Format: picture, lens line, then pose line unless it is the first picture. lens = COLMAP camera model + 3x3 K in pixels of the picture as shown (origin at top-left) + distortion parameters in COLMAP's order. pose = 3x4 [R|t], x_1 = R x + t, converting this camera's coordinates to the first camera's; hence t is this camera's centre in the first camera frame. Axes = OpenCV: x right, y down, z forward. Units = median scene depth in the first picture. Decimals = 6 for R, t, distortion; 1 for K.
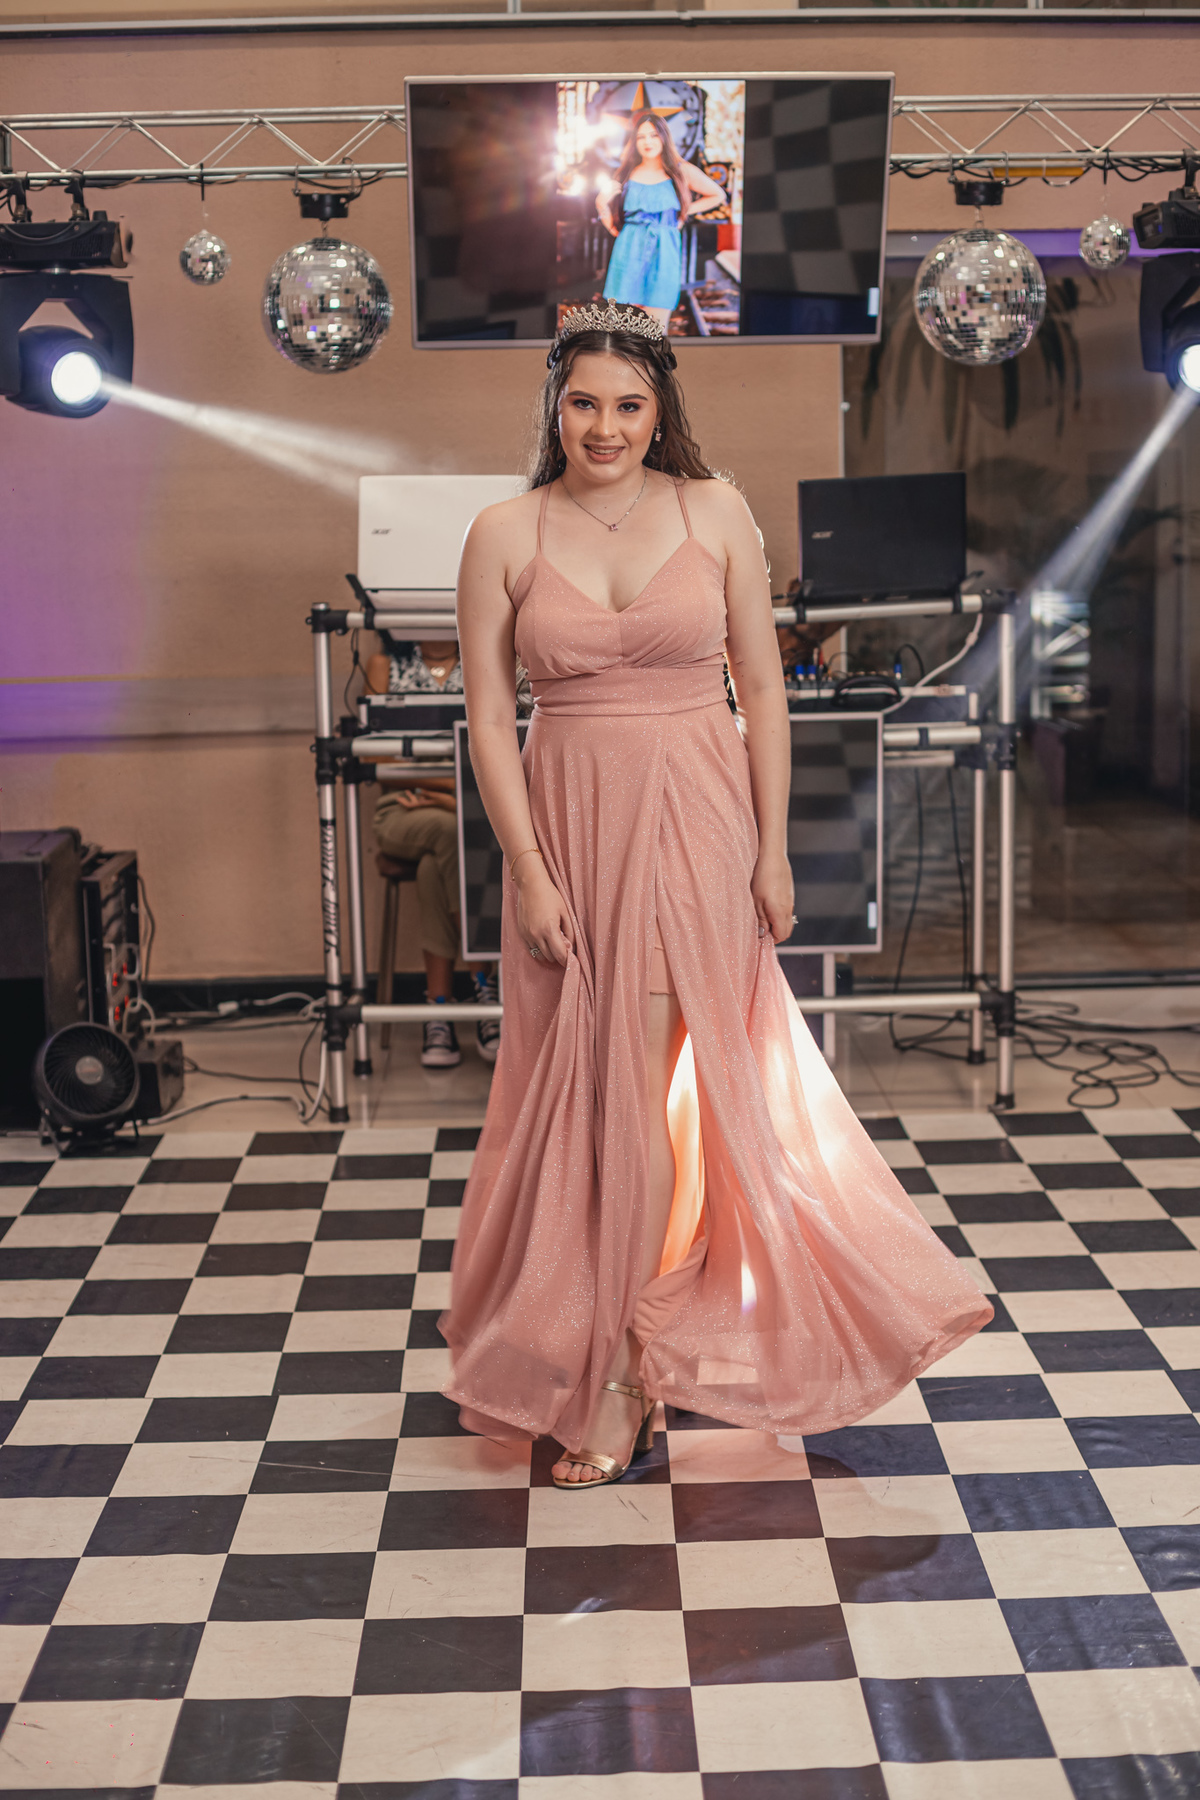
lens RADIAL K [[3052.9, 0, 659.5], [0, 3052.9, 979.0], [0, 0, 1]] dist [-0.120483, -0.017026]
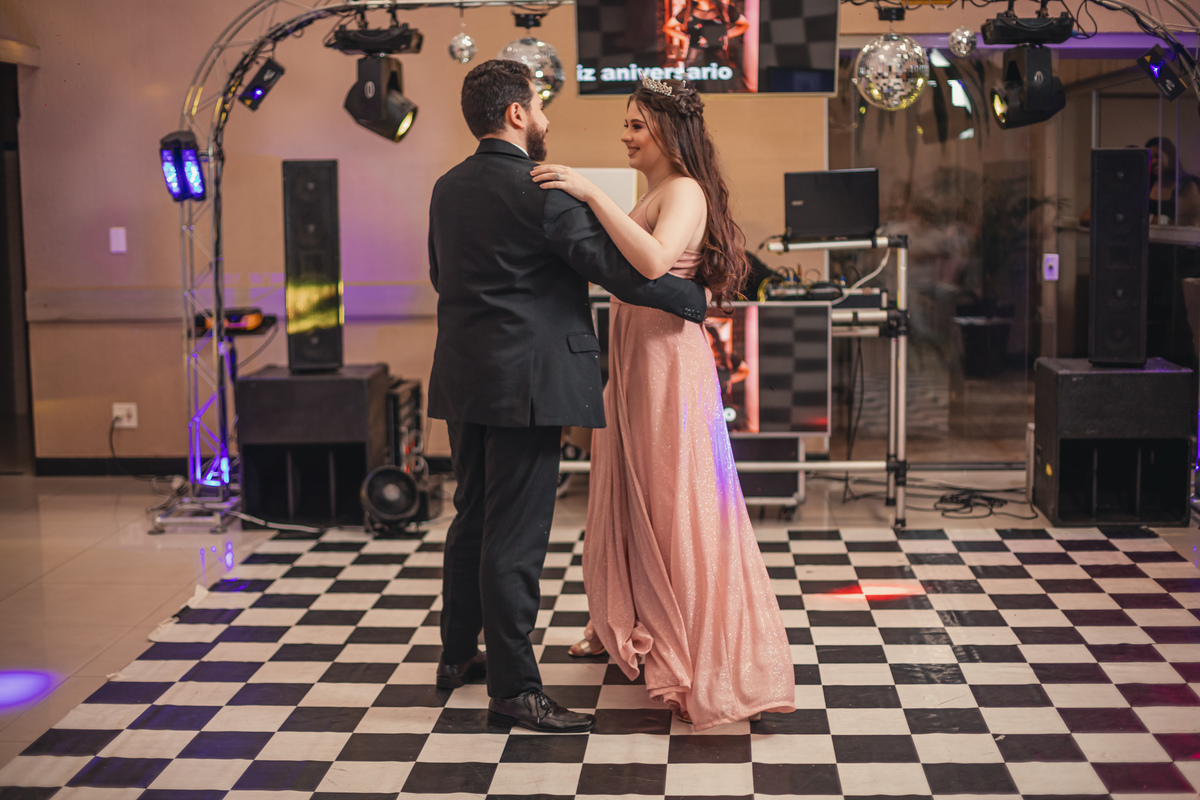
lens RADIAL K [[1986.6, 0, 601.6], [0, 1986.6, 441.4], [0, 0, 1]] dist [-0.137193, 0.089520]
pose [[0.995865, 0.017759, -0.089087, 0.043245], [-0.020828, 0.999217, -0.033643, 0.036064], [0.088420, 0.035359, 0.995455, -0.167612]]
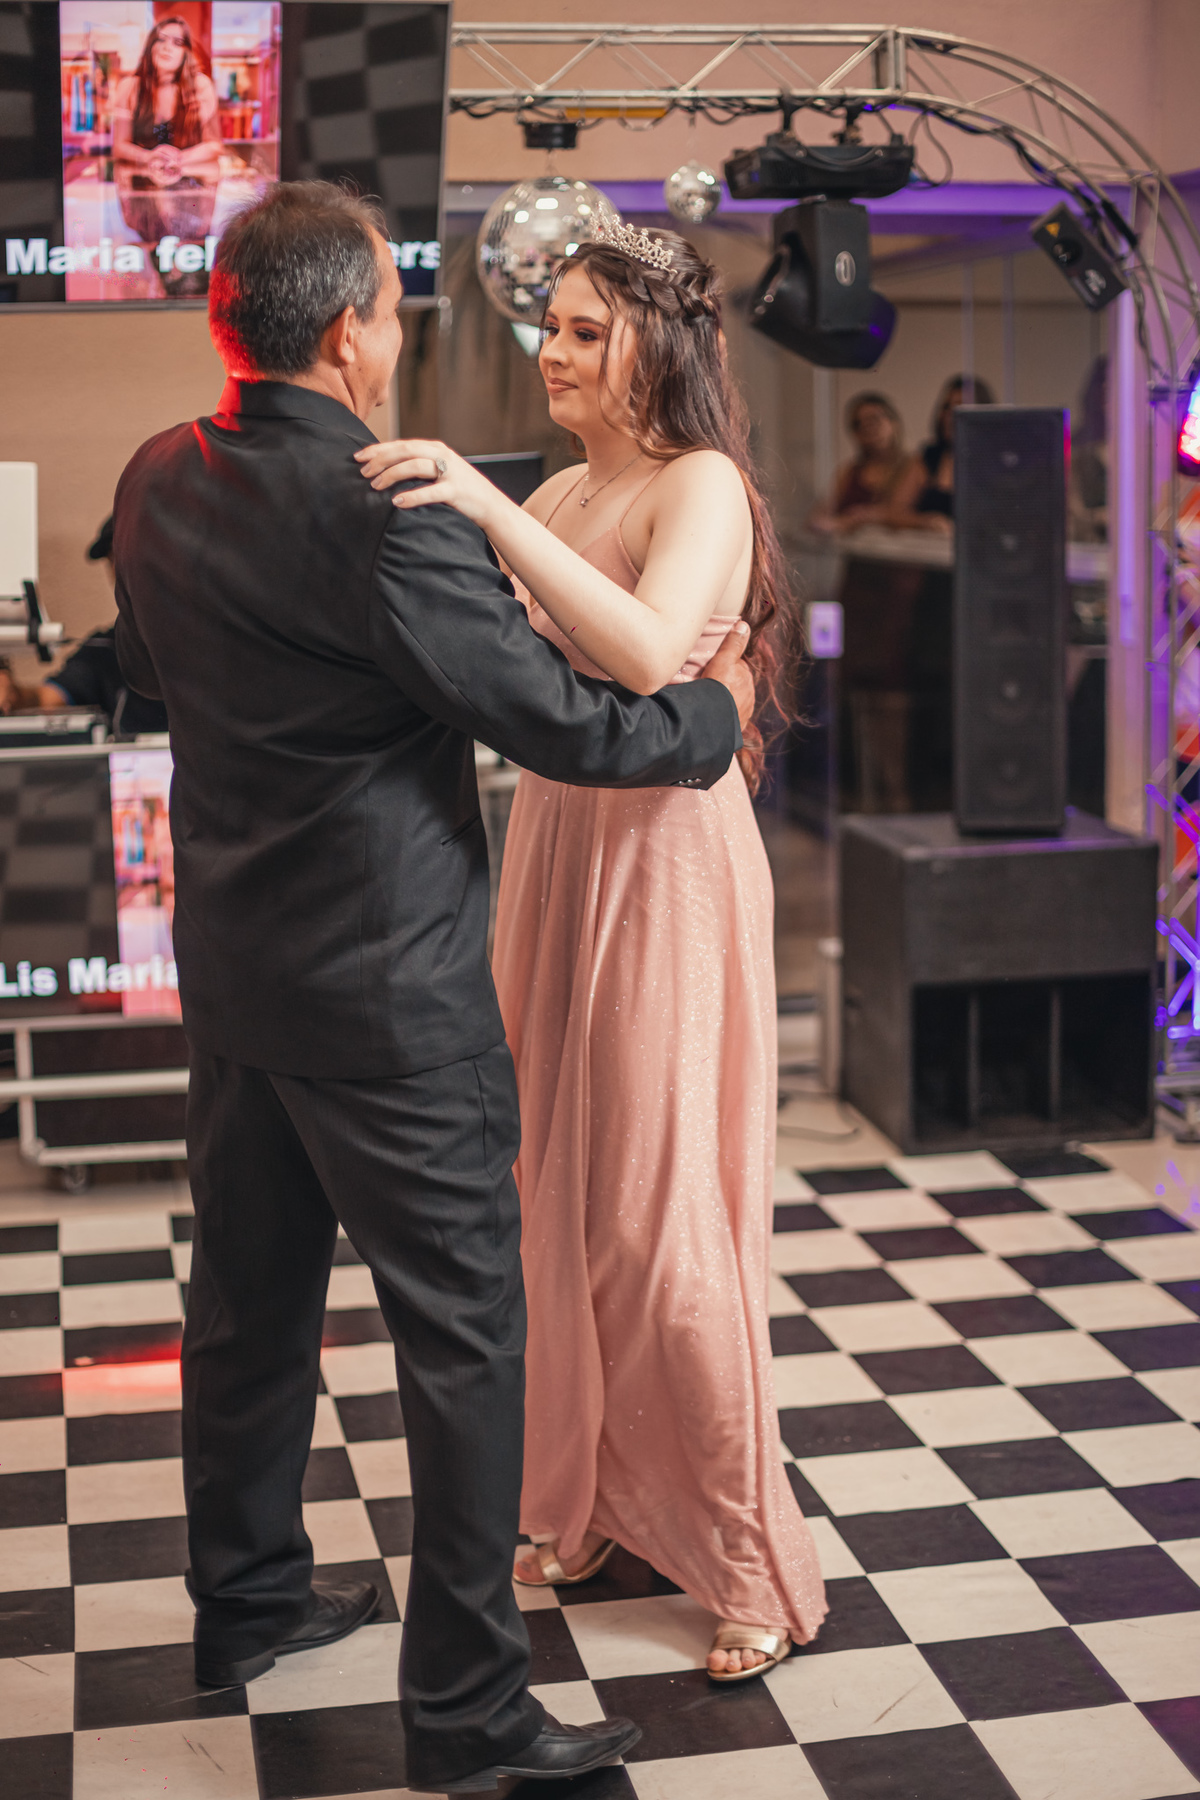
lens RADIAL K [[3039.7, 0, 669.6], [0, 3039.7, 902.0], [0, 0, 1]] dist [-0.030847, -0.080620]
pose [[0.987223, -0.020637, 0.158004, -0.004805], [0.023183, 0.999629, -0.014287, -0.022613], [-0.157650, 0.017767, 0.987335, 0.124035]]
